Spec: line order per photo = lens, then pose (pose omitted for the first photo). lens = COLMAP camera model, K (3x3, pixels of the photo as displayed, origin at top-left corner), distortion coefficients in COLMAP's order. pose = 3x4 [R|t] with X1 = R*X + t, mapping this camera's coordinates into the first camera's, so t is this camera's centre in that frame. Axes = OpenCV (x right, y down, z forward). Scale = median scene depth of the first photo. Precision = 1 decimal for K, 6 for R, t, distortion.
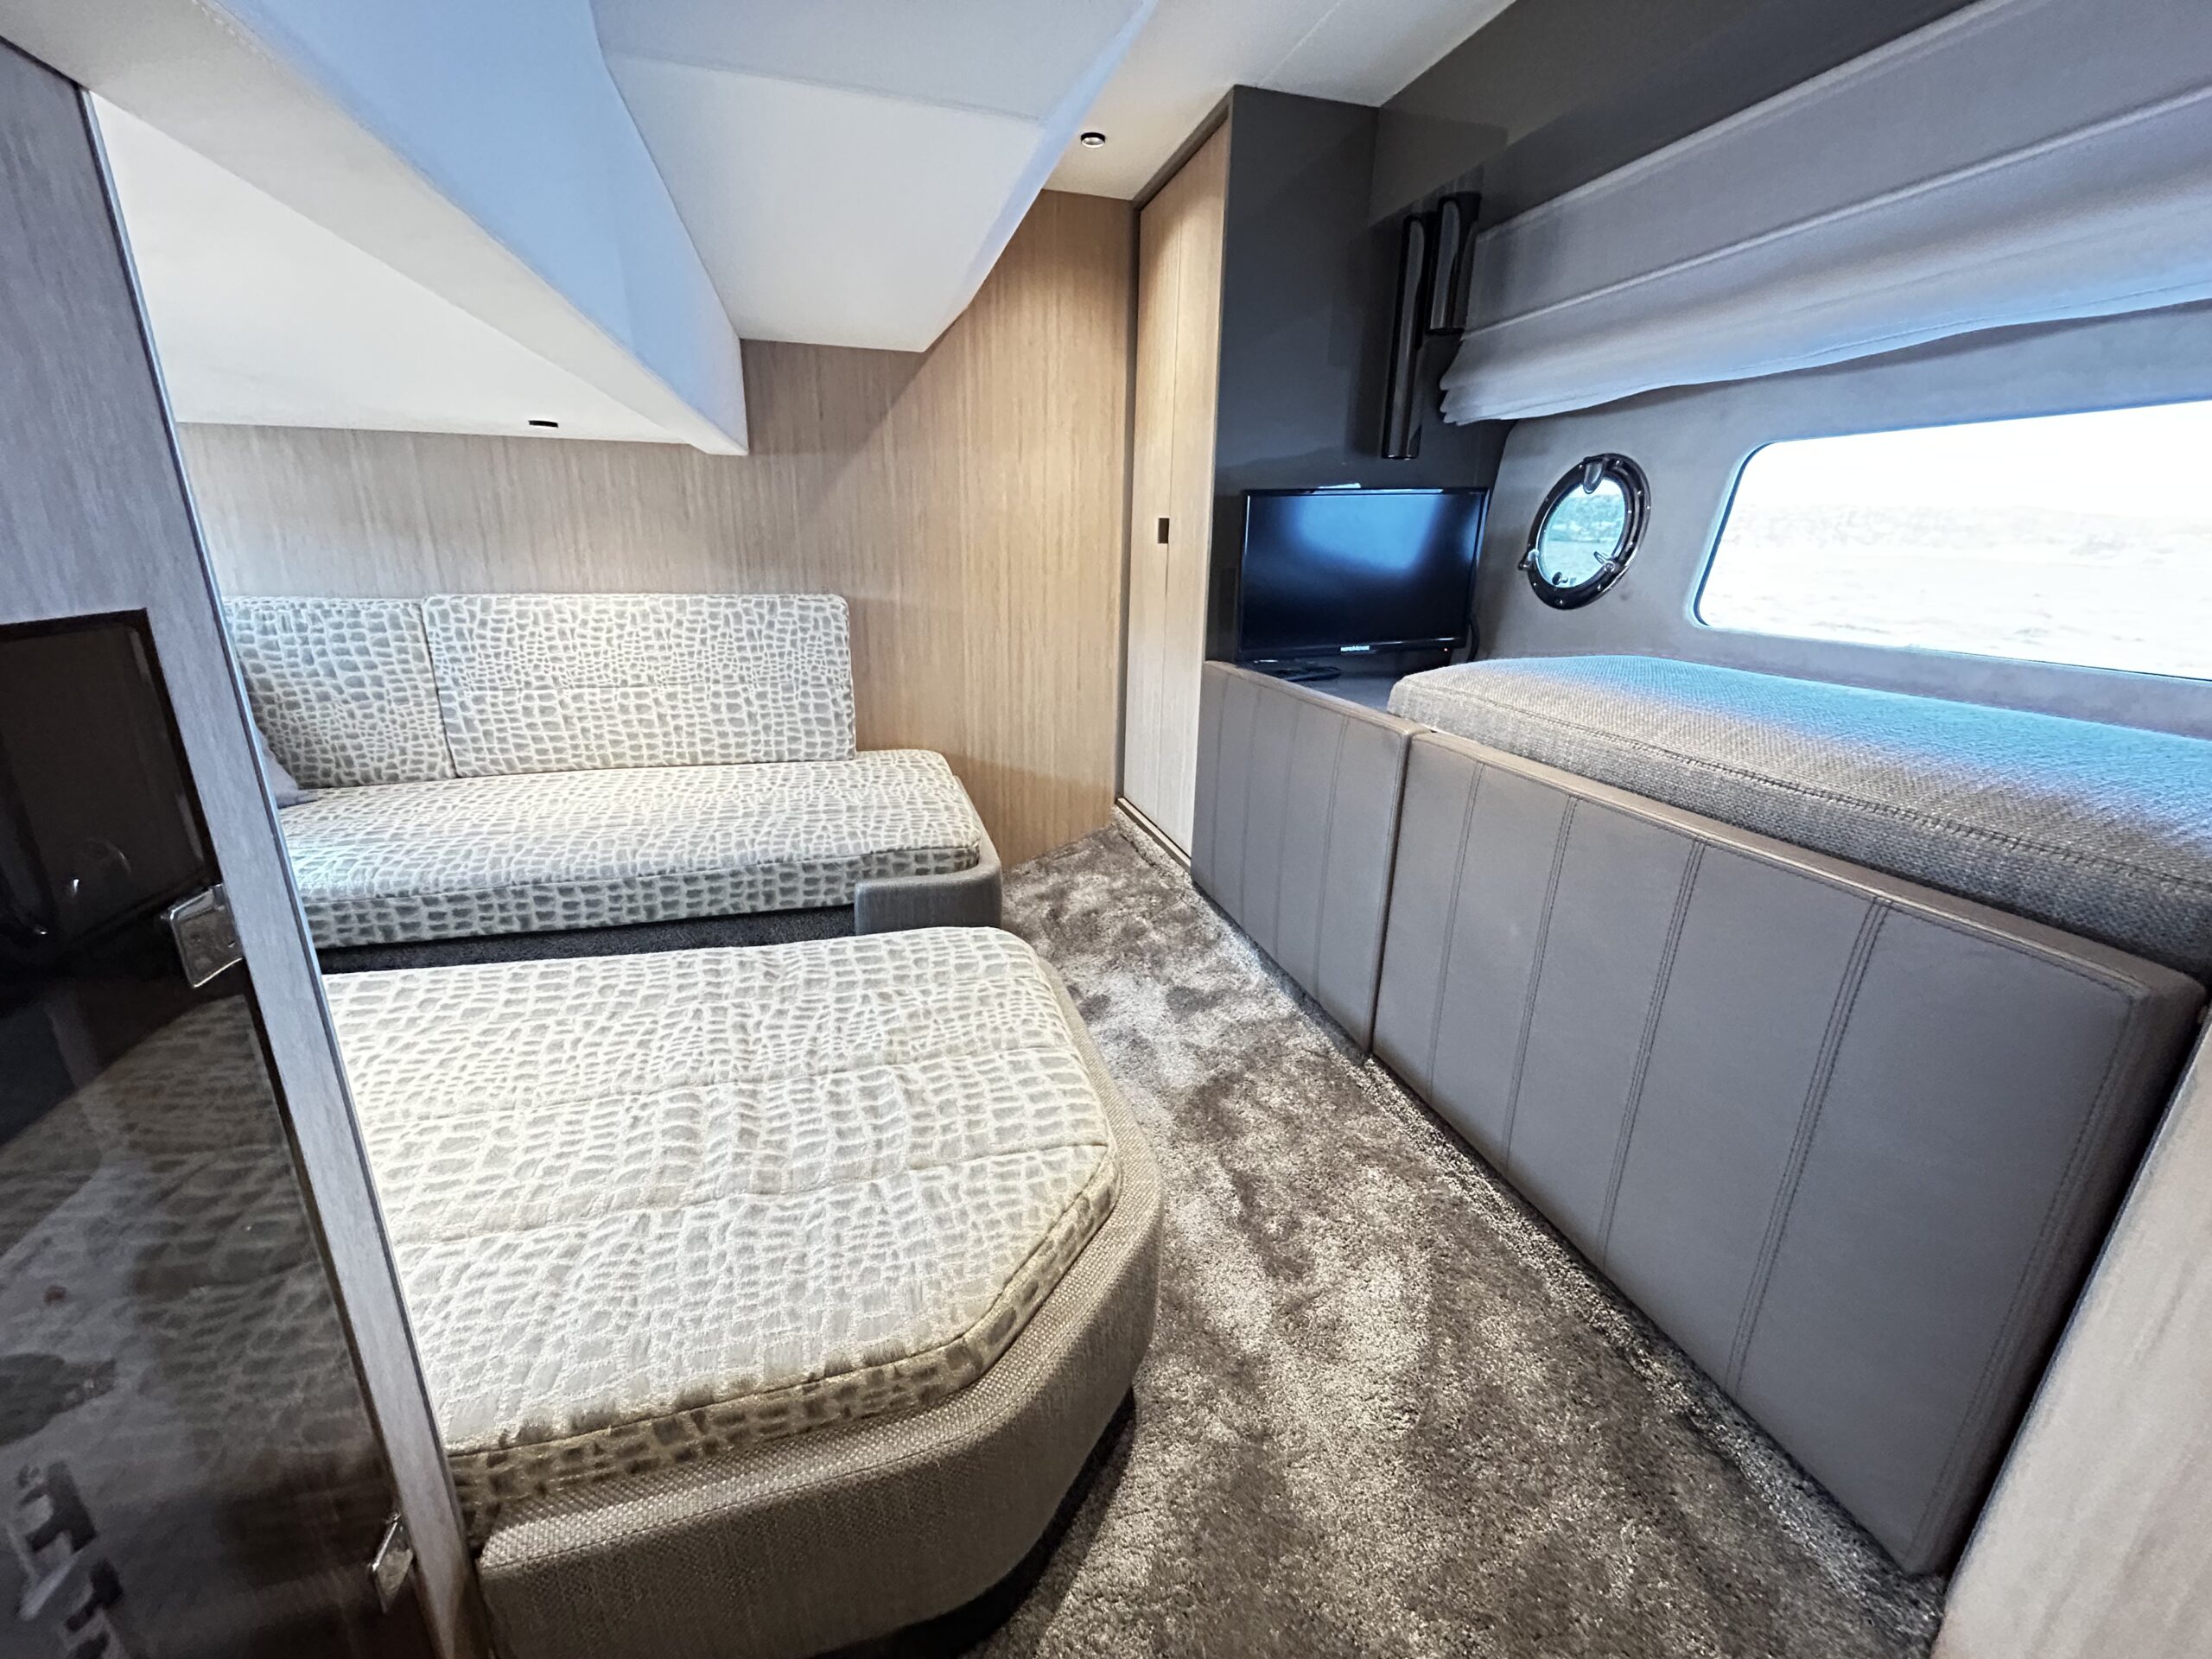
lens RADIAL K [[891.9, 0, 1100.9], [0, 891.9, 835.1], [0, 0, 1]] dist [-0.000555, -0.000269]
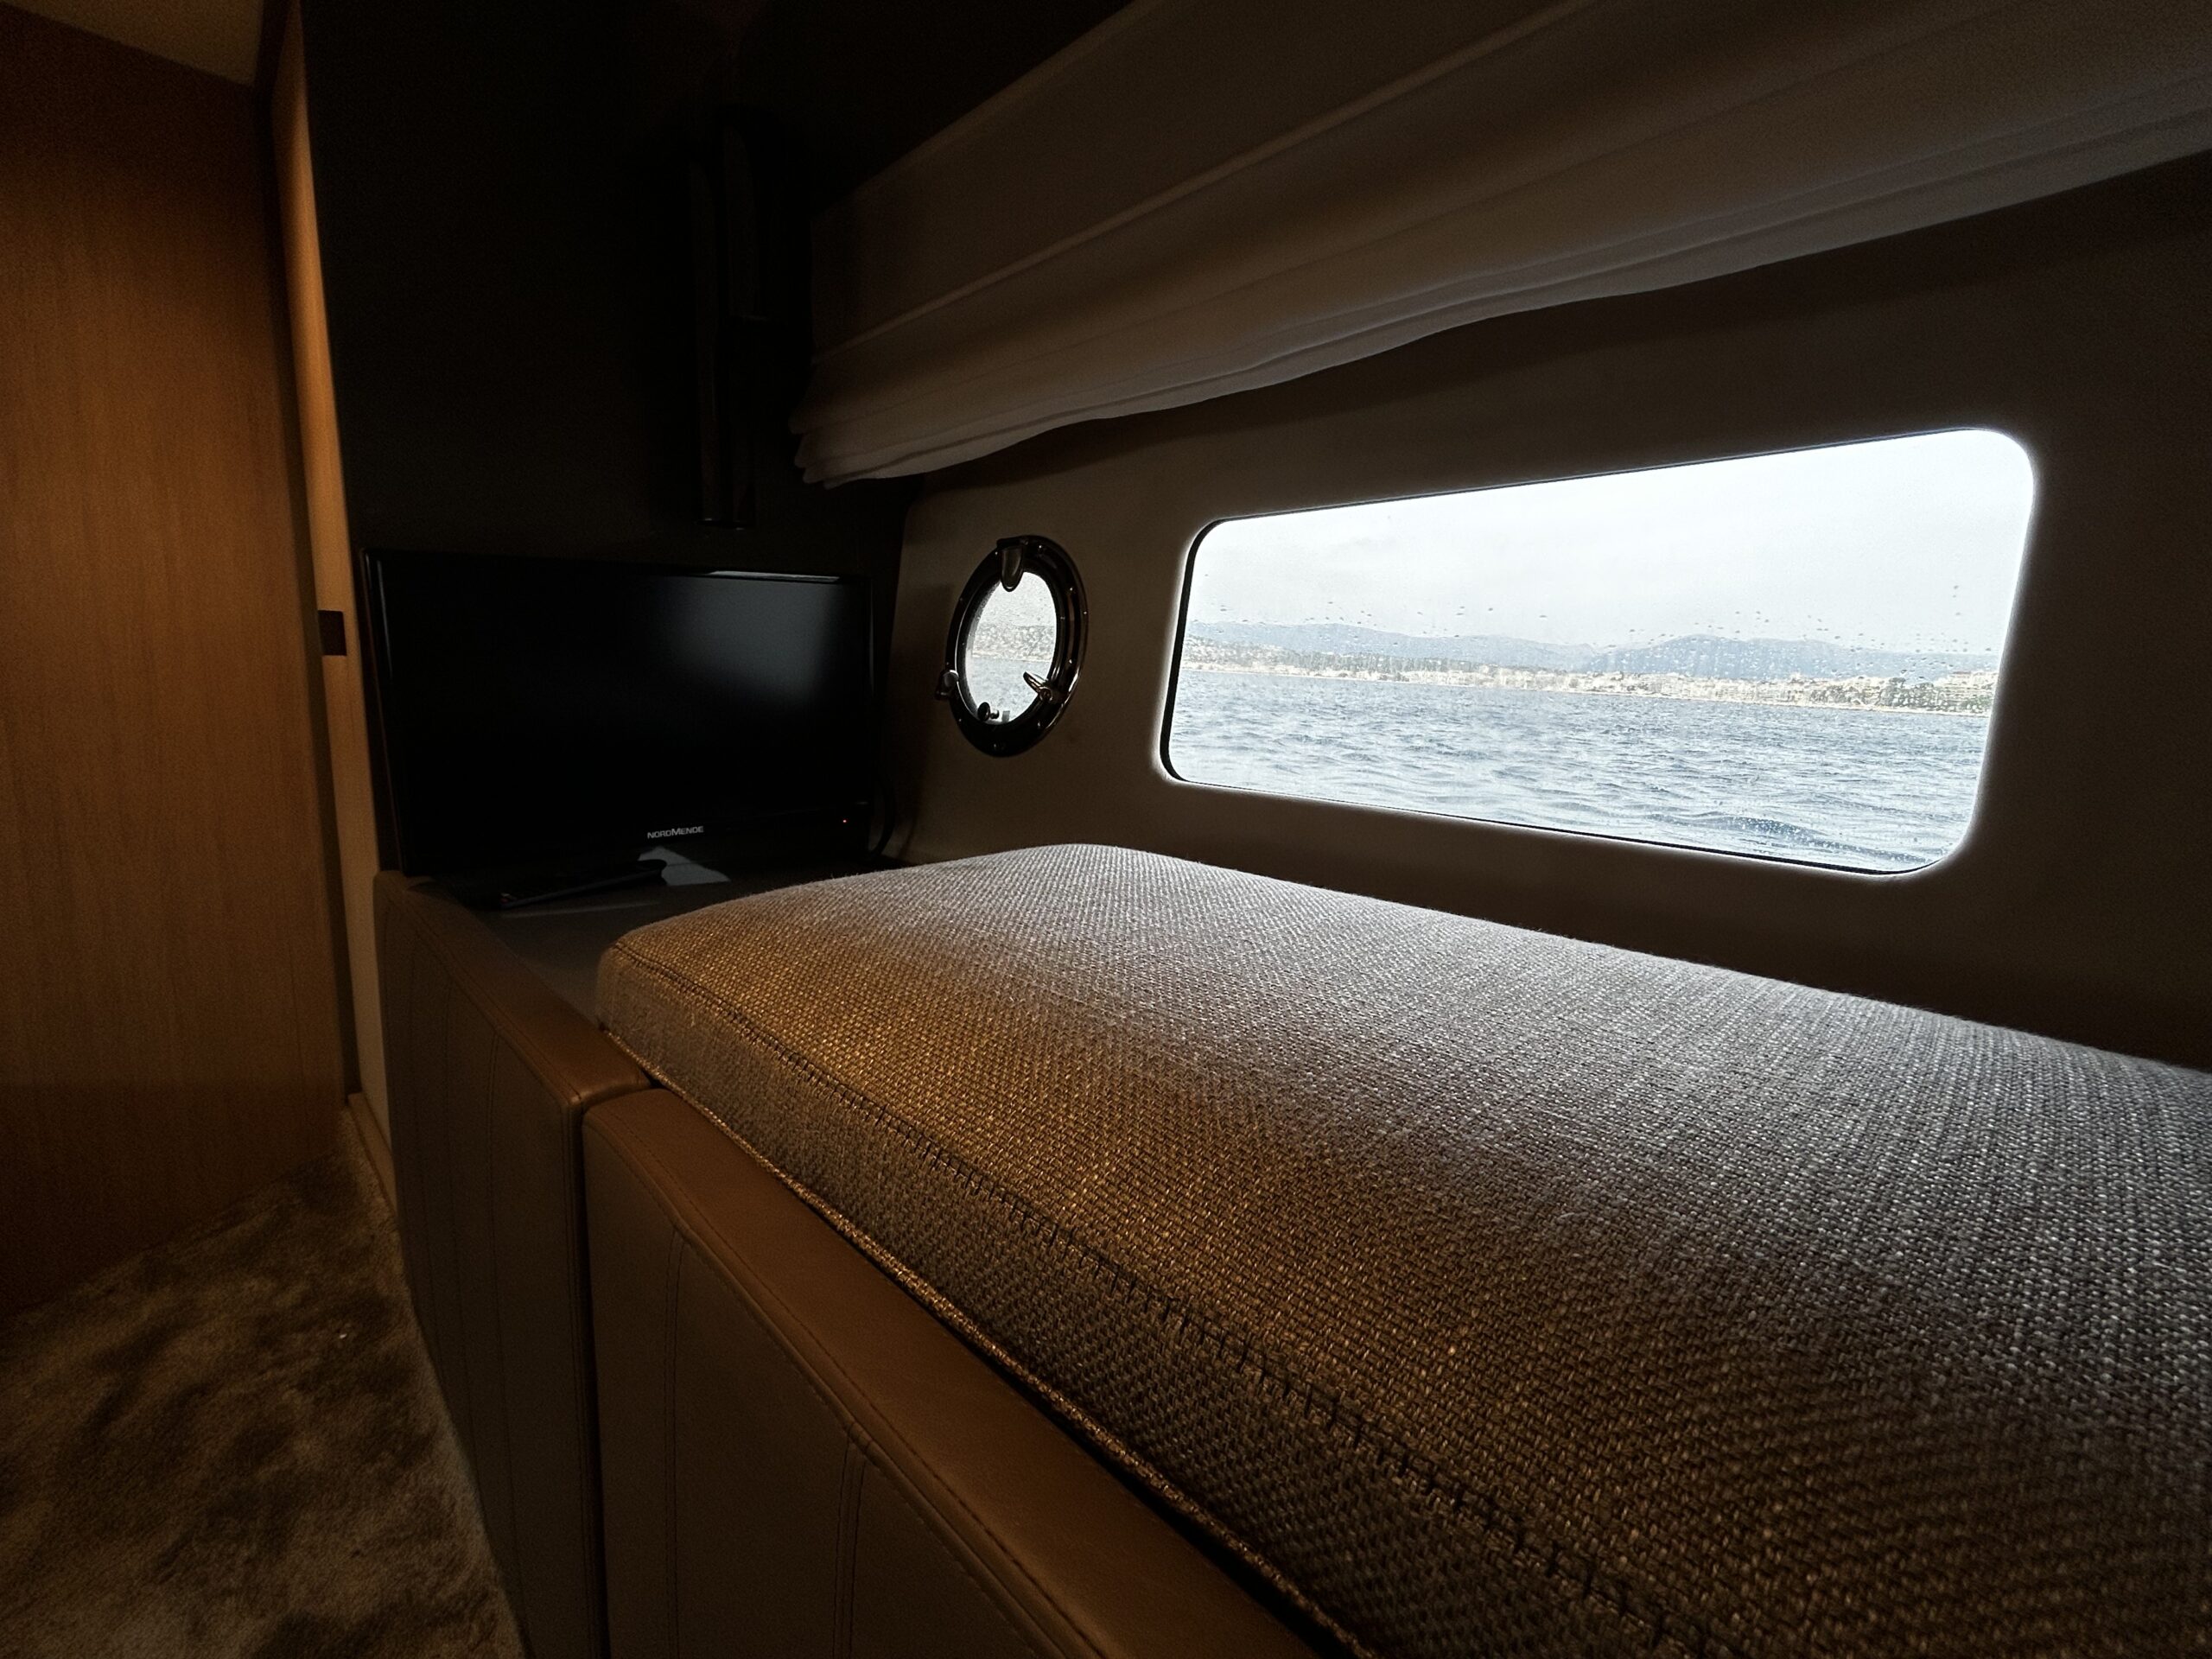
lens RADIAL K [[891.9, 0, 1100.9], [0, 891.9, 835.1], [0, 0, 1]] dist [-0.000555, -0.000269]
pose [[0.886264, -0.075021, 0.457065, 0.259636], [0.134670, 0.985902, -0.099307, -0.110568], [-0.443171, 0.149565, 0.883872, 0.360086]]
